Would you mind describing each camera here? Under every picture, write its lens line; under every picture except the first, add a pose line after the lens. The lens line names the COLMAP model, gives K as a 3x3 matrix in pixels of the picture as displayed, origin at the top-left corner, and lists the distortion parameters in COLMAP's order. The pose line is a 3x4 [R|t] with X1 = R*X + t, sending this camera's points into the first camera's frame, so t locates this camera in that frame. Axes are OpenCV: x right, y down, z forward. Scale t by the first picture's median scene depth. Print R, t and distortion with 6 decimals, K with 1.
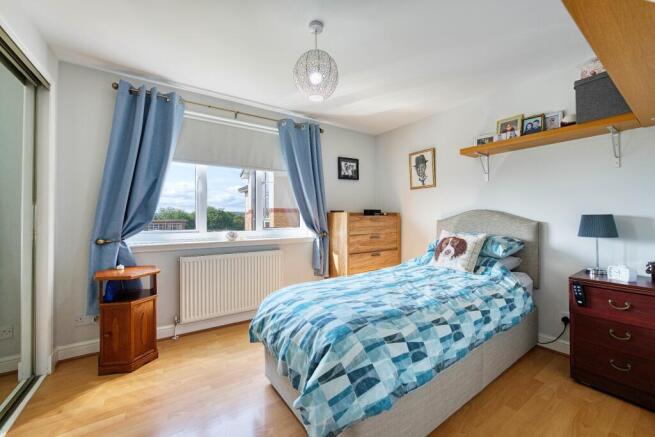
lens RADIAL K [[260.3, 0, 326.6], [0, 260.3, 214.3], [0, 0, 1]] dist [-0.000735, 0.000041]
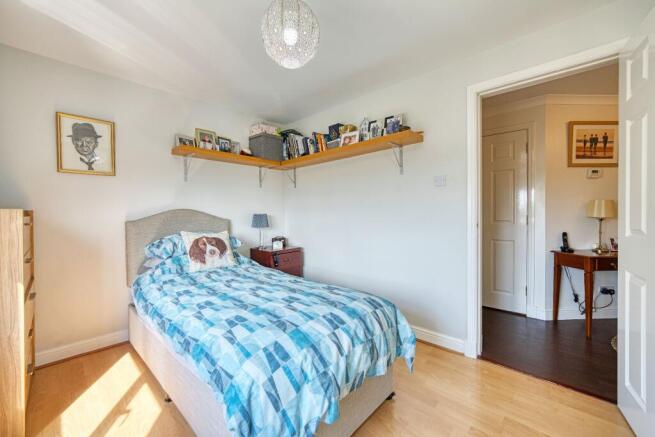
lens RADIAL K [[260.3, 0, 329.1], [0, 260.3, 217.0], [0, 0, 1]] dist [-0.000735, 0.000041]
pose [[-0.222152, -0.006372, 0.974991, -0.517963], [0.001083, 0.999976, 0.006782, 0.006064], [-0.975011, 0.002563, -0.222140, 0.686585]]
